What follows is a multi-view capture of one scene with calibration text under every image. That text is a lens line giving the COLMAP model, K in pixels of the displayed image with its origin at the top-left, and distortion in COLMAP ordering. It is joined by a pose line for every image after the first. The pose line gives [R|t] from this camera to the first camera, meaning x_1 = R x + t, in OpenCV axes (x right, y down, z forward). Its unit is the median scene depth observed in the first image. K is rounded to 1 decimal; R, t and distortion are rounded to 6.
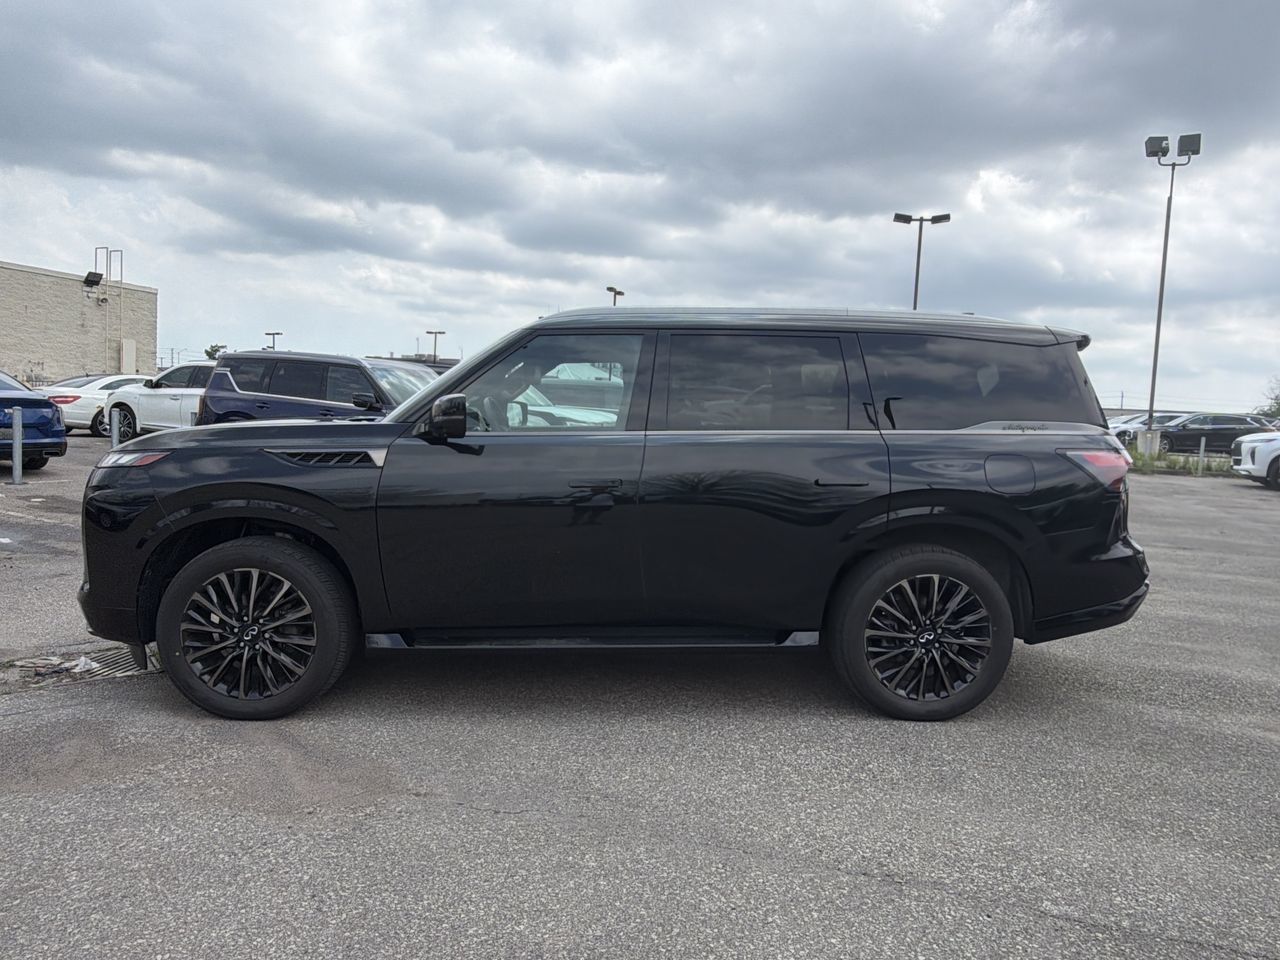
lens RADIAL K [[824.6, 0, 641.6], [0, 824.6, 502.2], [0, 0, 1]] dist [-0.000647, 0.002629]
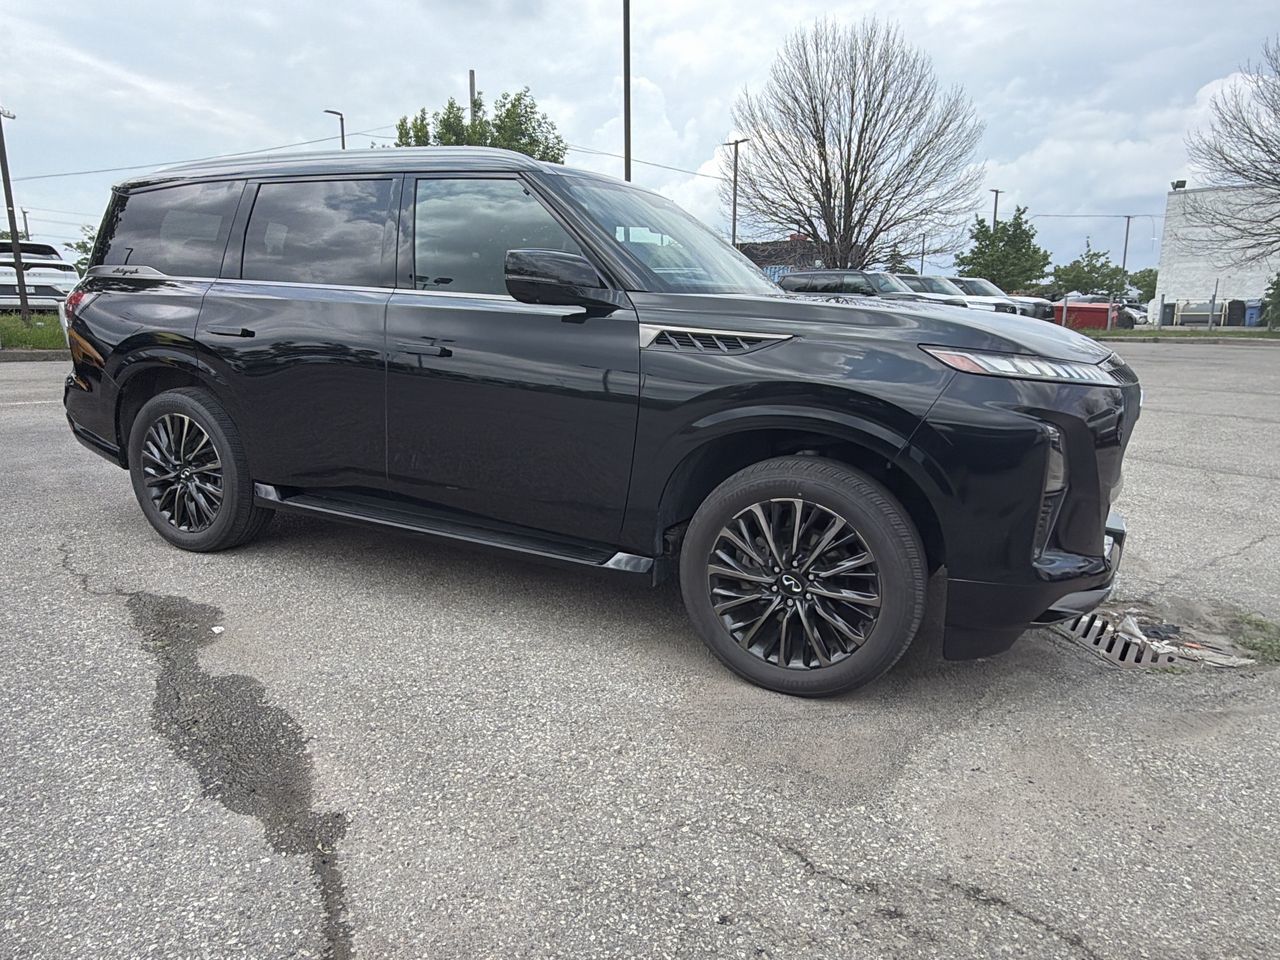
lens RADIAL K [[824.6, 0, 635.7], [0, 824.6, 480.2], [0, 0, 1]] dist [-0.000647, 0.002629]
pose [[-0.878207, -0.147601, 0.454936, -0.682919], [-0.001660, 0.952124, 0.305707, -0.212064], [-0.478278, 0.267719, -0.836407, 2.137964]]
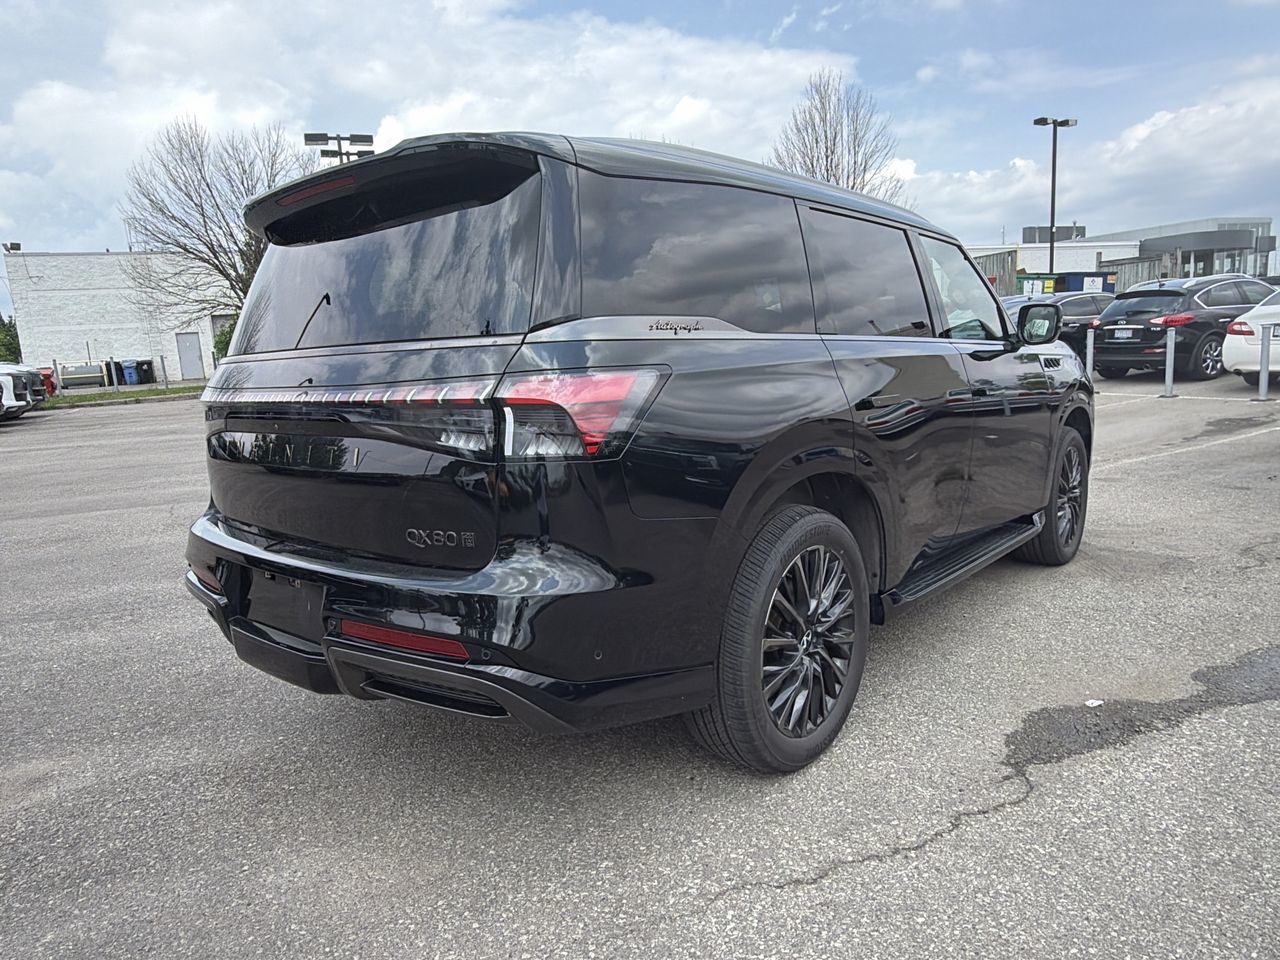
lens RADIAL K [[824.6, 0, 638.5], [0, 824.6, 478.9], [0, 0, 1]] dist [-0.000647, 0.002629]
pose [[-0.685917, 0.113049, -0.718845, 0.900891], [-0.044882, 0.979405, 0.196852, -0.148422], [0.726294, 0.167287, -0.666717, 1.846161]]
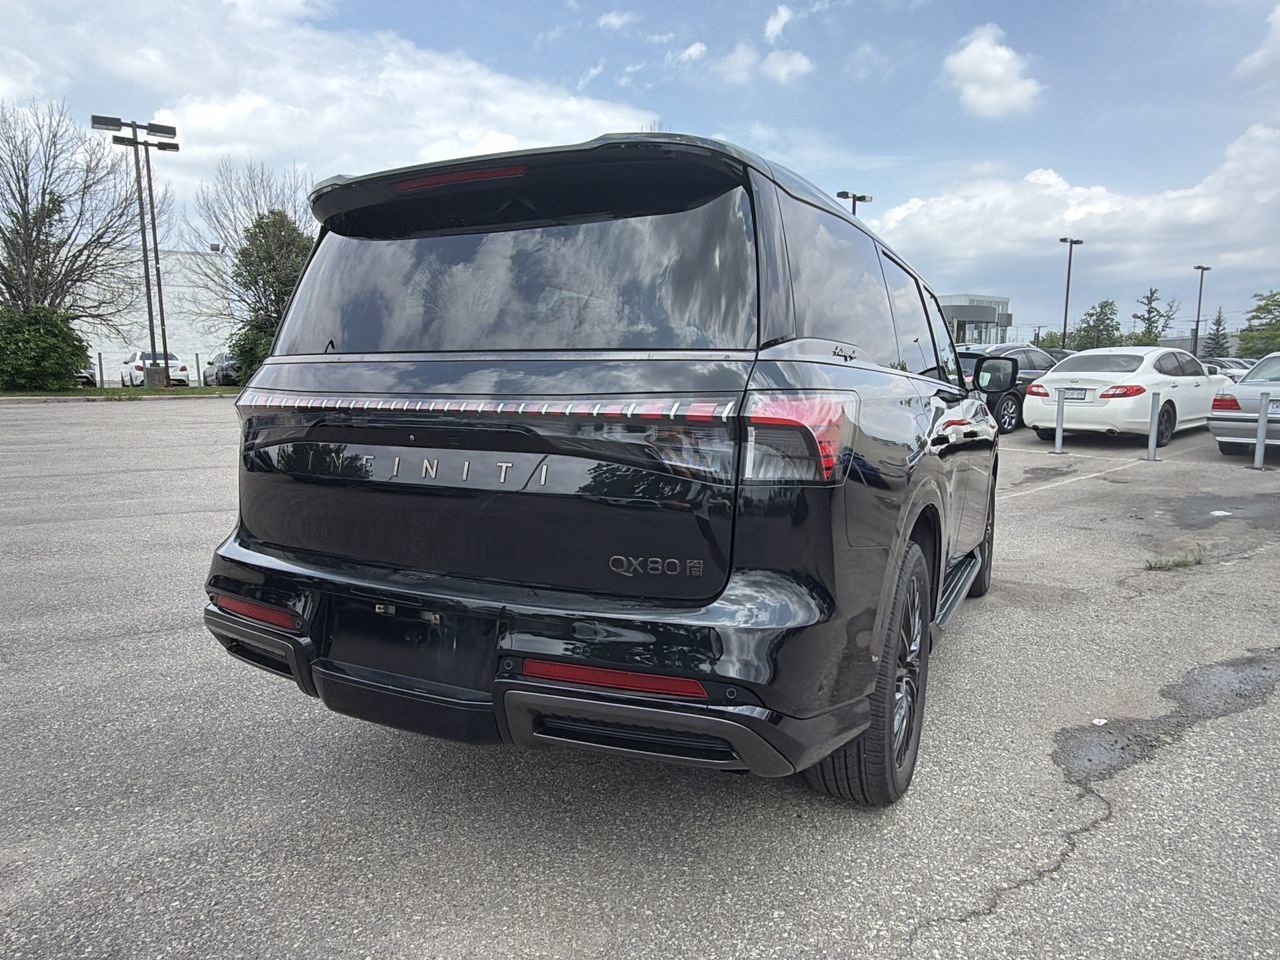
lens RADIAL K [[824.6, 0, 637.1], [0, 824.6, 477.3], [0, 0, 1]] dist [-0.000647, 0.002629]
pose [[-0.496564, 0.063957, -0.865641, 1.028900], [-0.110402, 0.984528, 0.136071, -0.118372], [0.860951, 0.163136, -0.481820, 1.630391]]
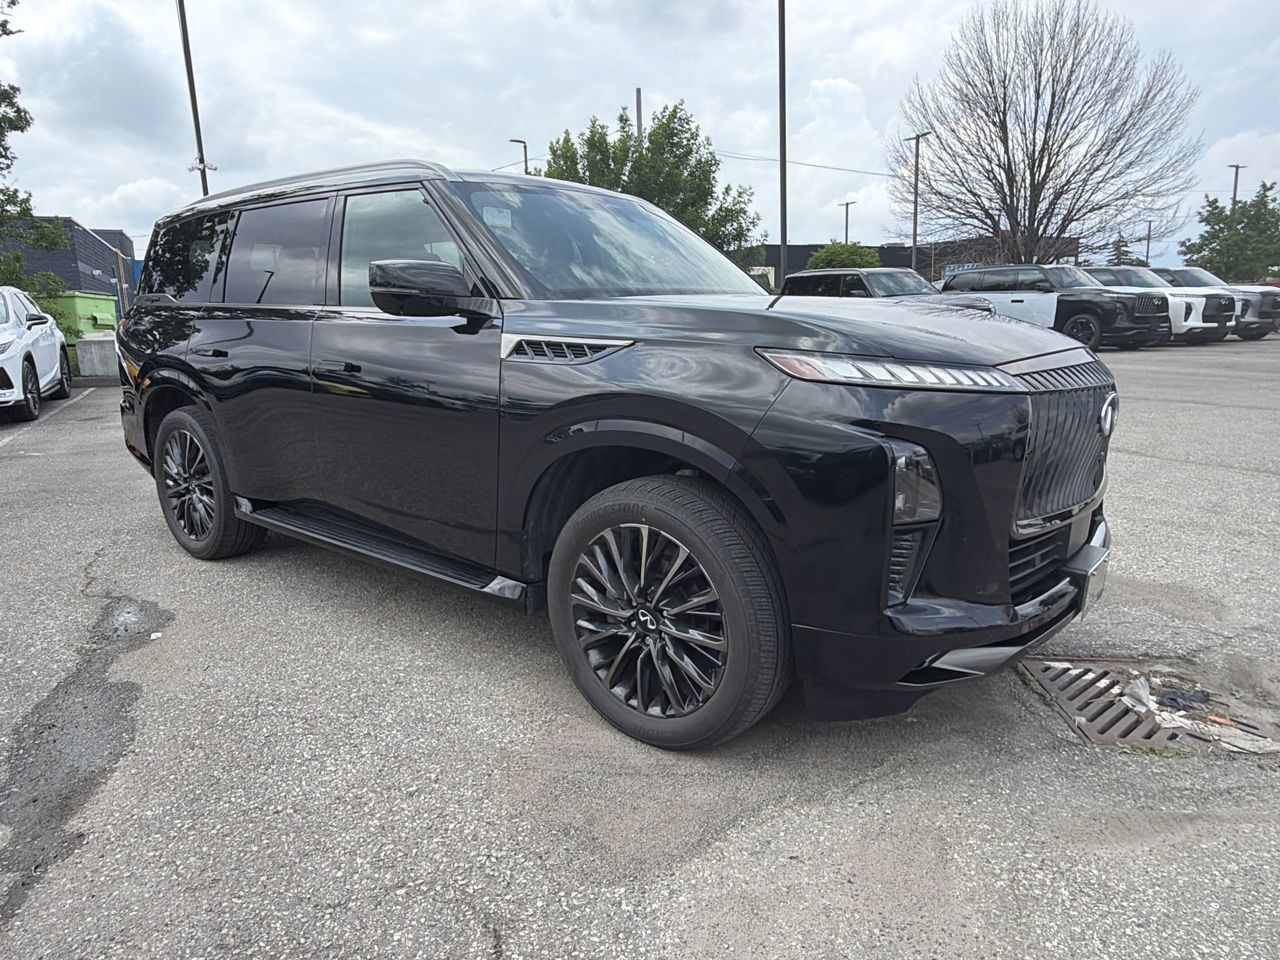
lens RADIAL K [[824.6, 0, 636.9], [0, 824.6, 482.1], [0, 0, 1]] dist [-0.000647, 0.002629]
pose [[-0.749261, -0.150965, 0.644839, -0.884529], [0.056738, 0.955461, 0.289612, -0.193732], [-0.659839, 0.253582, -0.707324, 1.919908]]
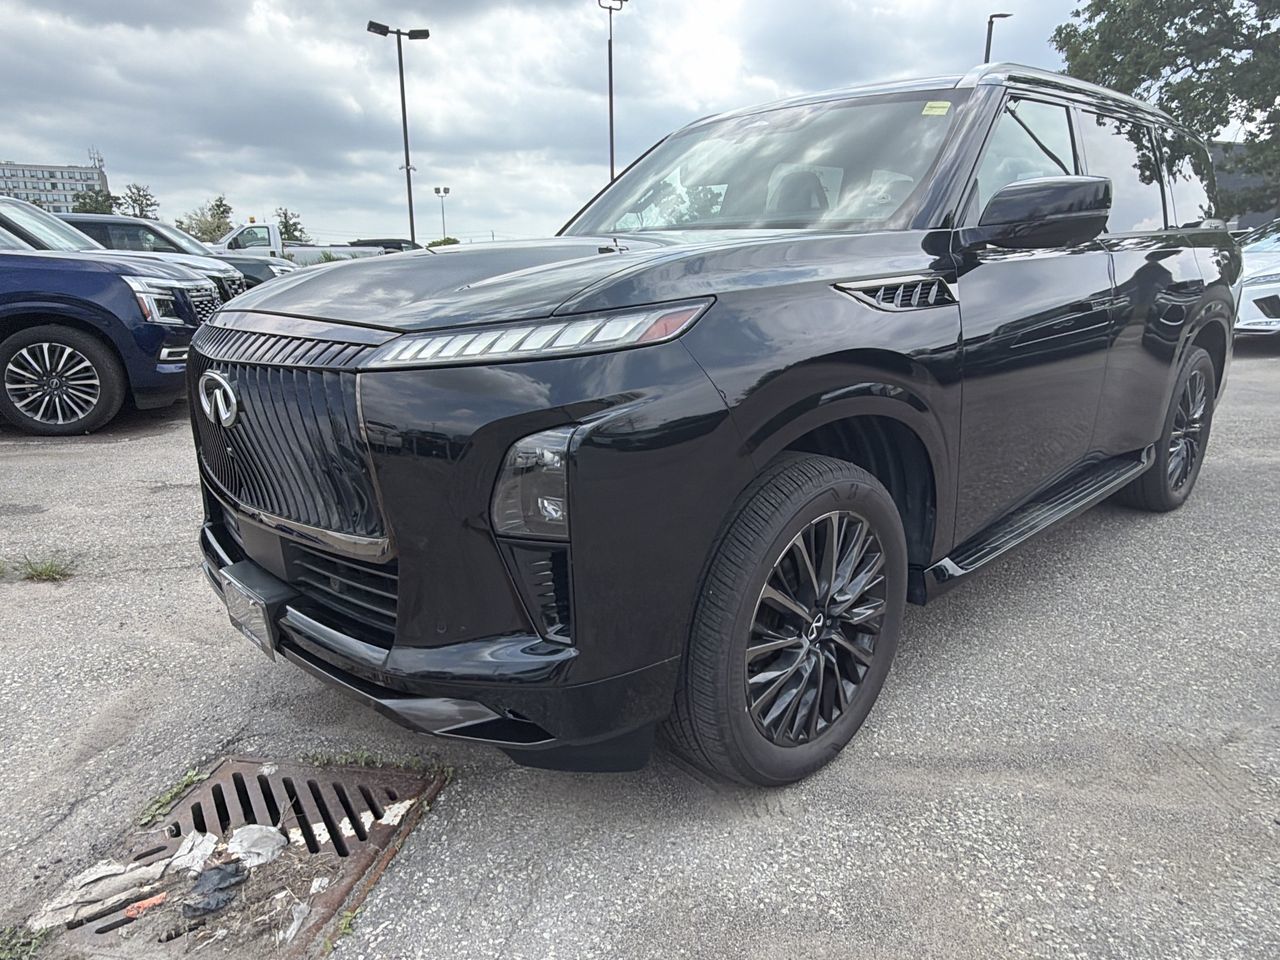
lens RADIAL K [[824.6, 0, 636.0], [0, 824.6, 483.2], [0, 0, 1]] dist [-0.000647, 0.002629]
pose [[0.757542, -0.208924, 0.618451, -0.864575], [0.108211, 0.974484, 0.196651, -0.055295], [-0.643755, -0.082048, 0.760820, 0.643634]]
